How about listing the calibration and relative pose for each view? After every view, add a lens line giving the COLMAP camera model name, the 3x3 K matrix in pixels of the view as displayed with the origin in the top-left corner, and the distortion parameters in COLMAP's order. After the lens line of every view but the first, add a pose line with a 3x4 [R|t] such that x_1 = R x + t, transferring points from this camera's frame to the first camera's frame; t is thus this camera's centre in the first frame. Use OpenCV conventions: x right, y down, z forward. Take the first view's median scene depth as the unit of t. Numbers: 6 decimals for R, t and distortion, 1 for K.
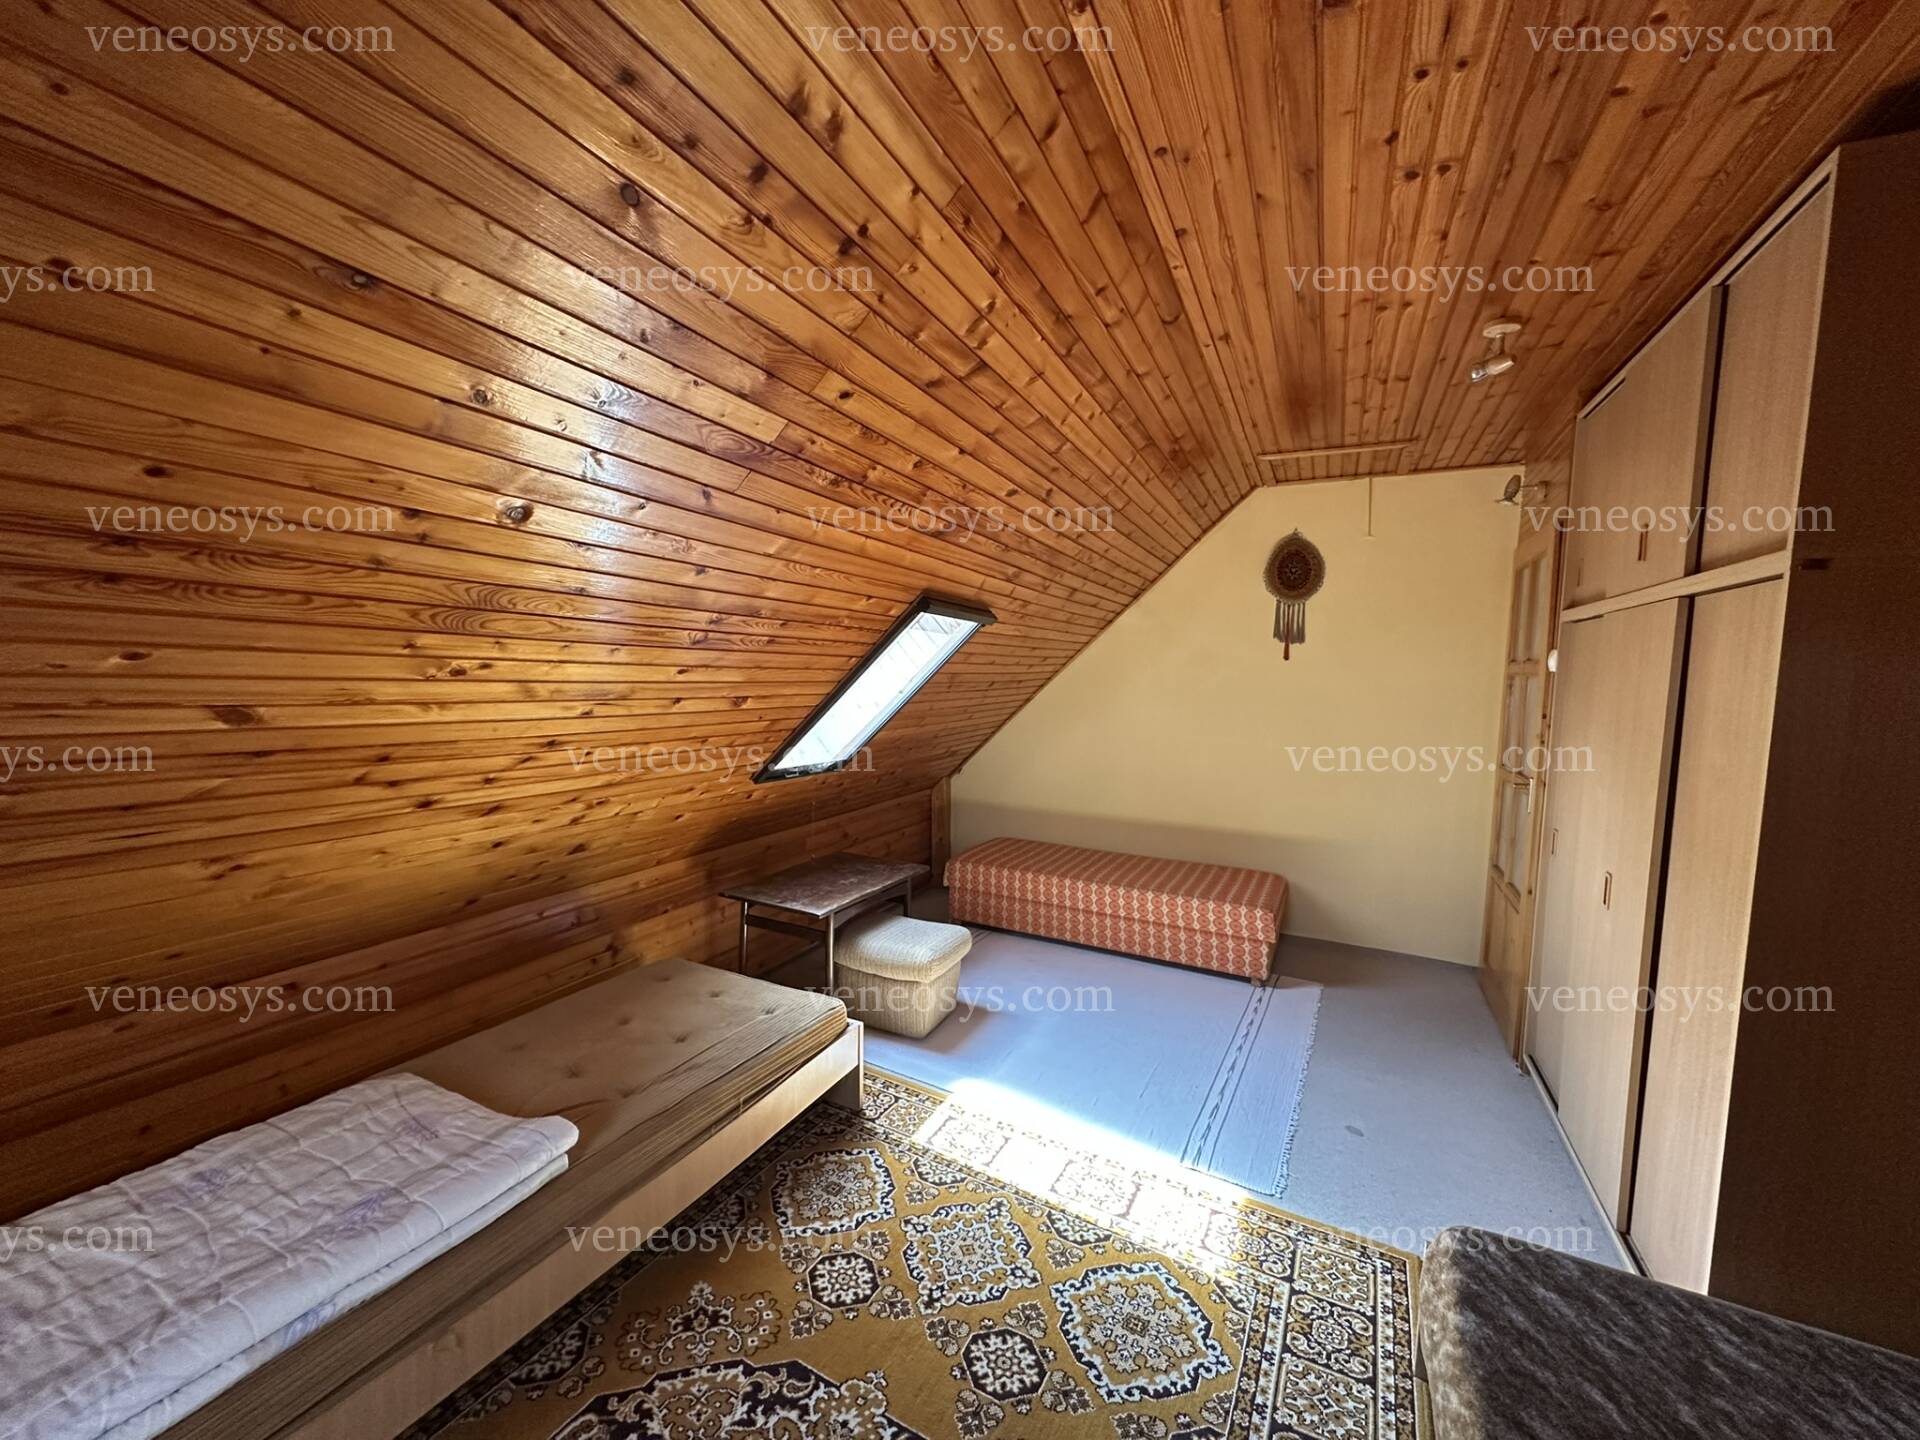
lens RADIAL K [[765.6, 0, 961.7], [0, 765.6, 723.8], [0, 0, 1]] dist [0.000263, -0.000732]
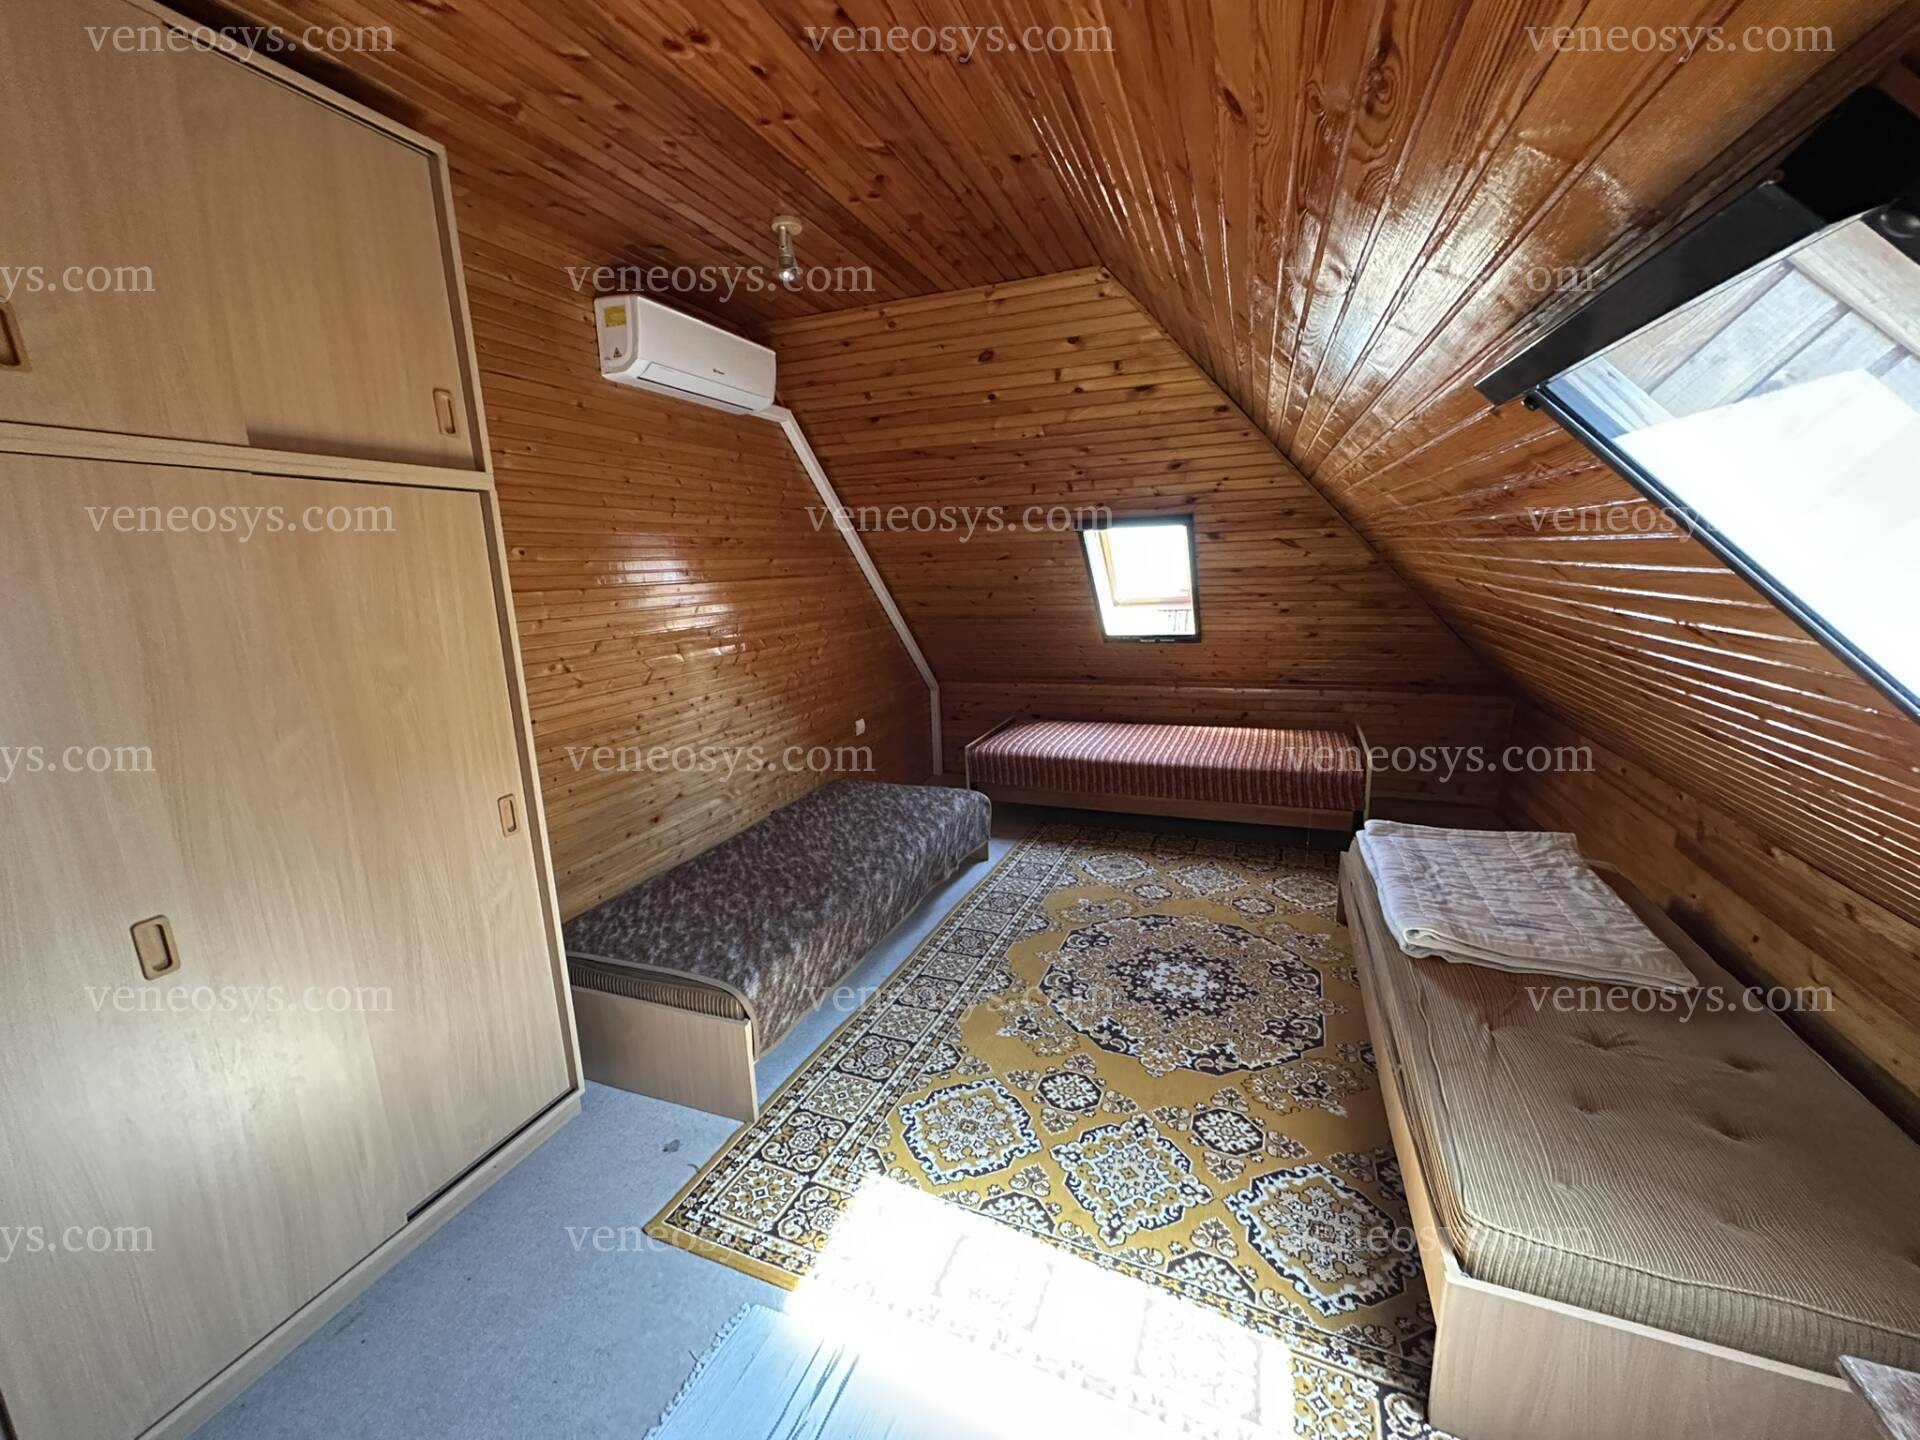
lens RADIAL K [[765.6, 0, 961.7], [0, 765.6, 723.8], [0, 0, 1]] dist [0.000263, -0.000732]
pose [[-0.995655, 0.022285, -0.090409, 0.307477], [-0.003837, 0.960295, 0.278960, -0.139245], [0.093036, 0.278095, -0.956037, 1.828174]]
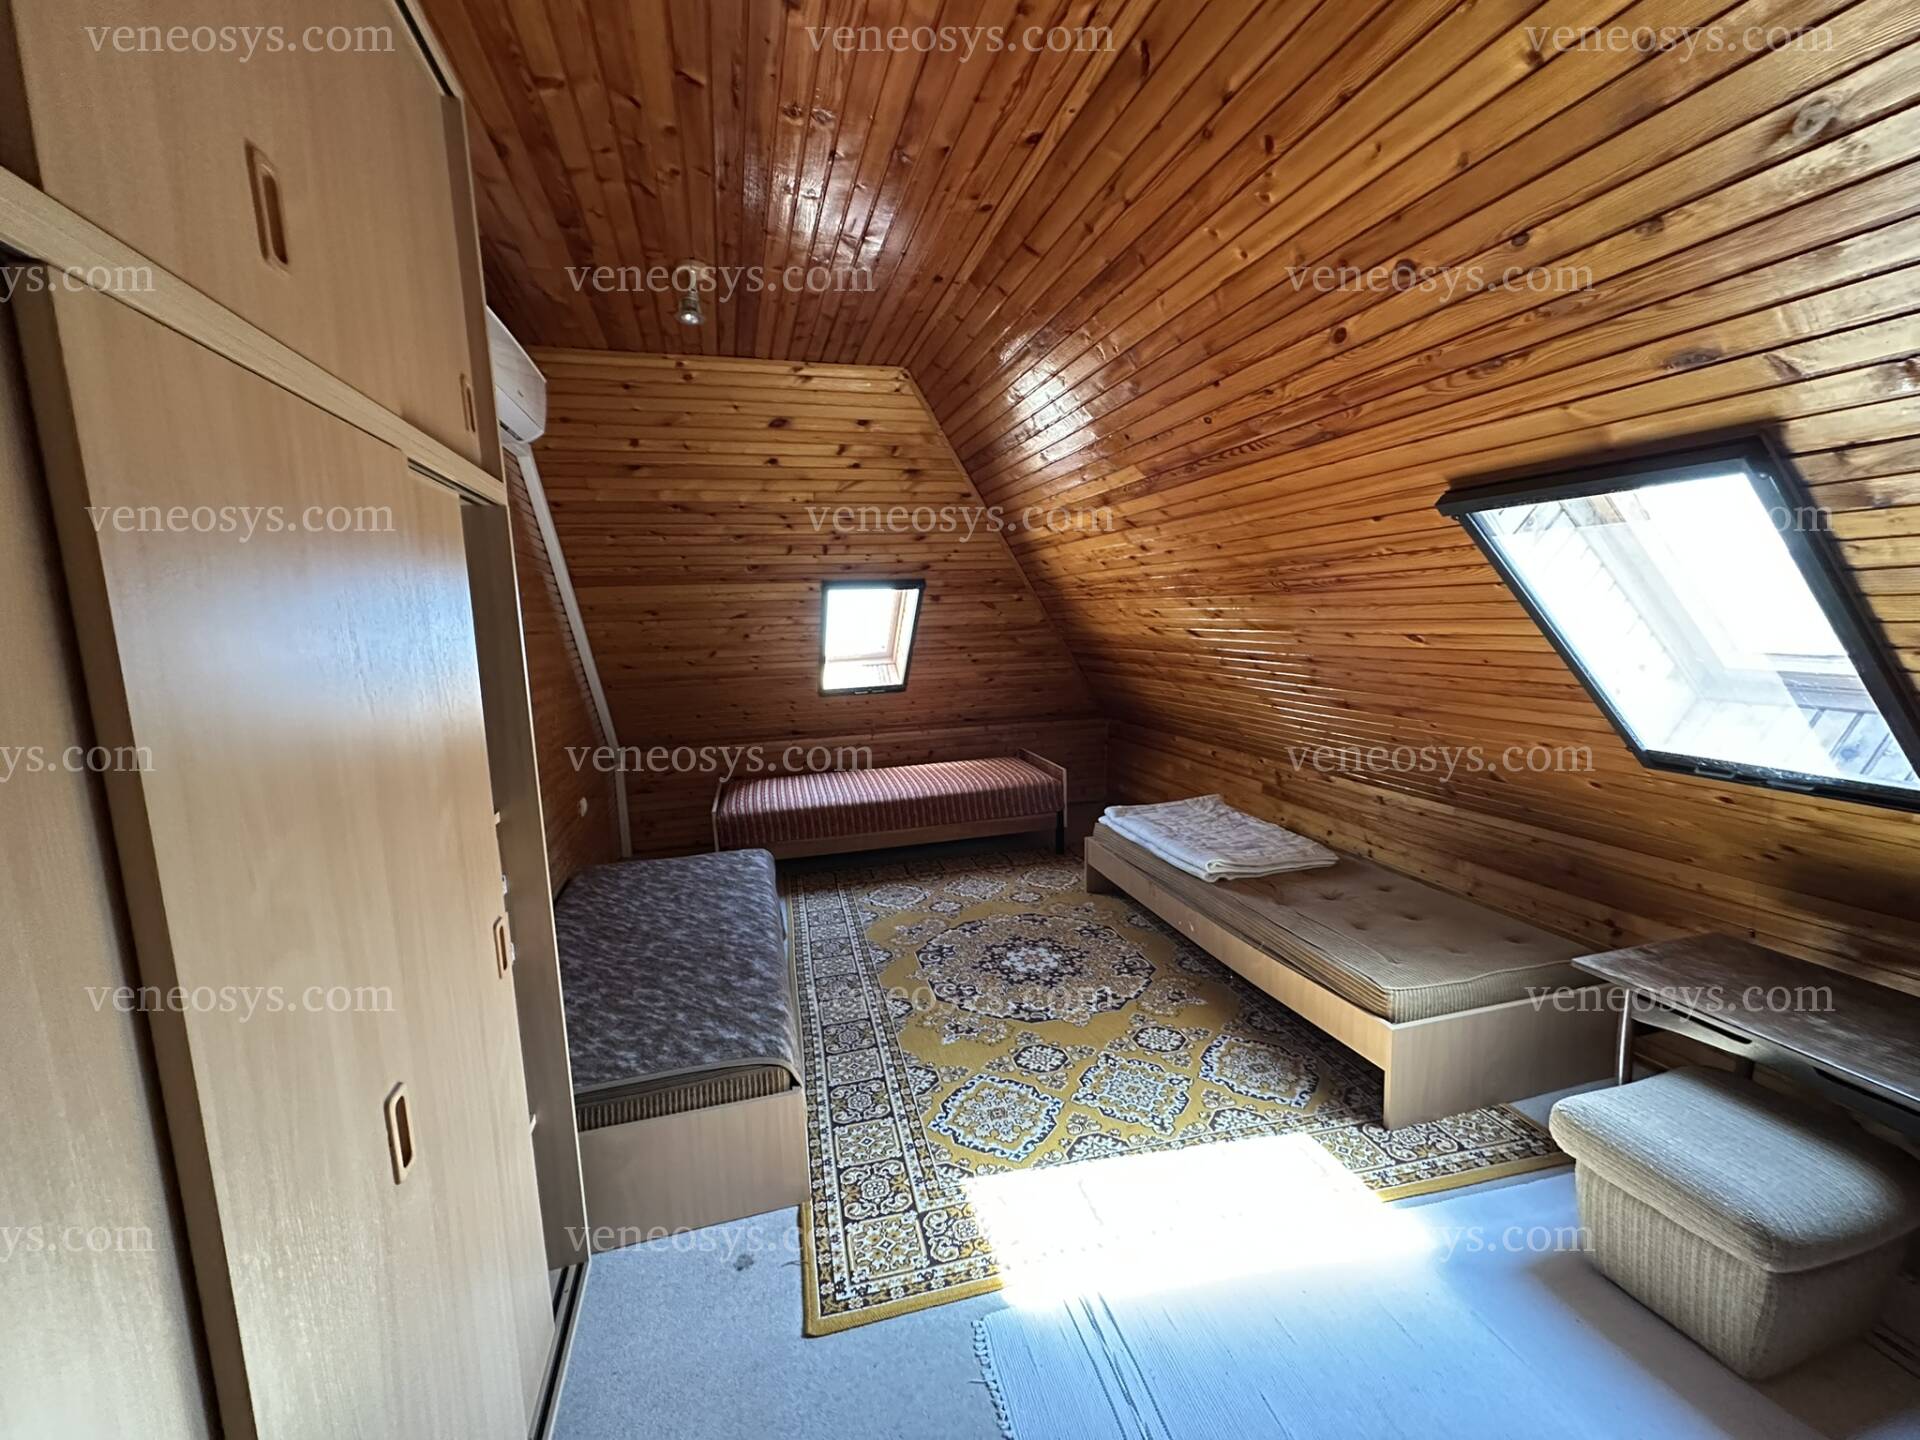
lens RADIAL K [[765.6, 0, 961.7], [0, 765.6, 723.8], [0, 0, 1]] dist [0.000263, -0.000732]
pose [[-0.741595, 0.084755, -0.665472, 1.009305], [-0.041728, 0.984238, 0.171855, -0.083873], [0.669548, 0.155216, -0.726370, 1.678464]]
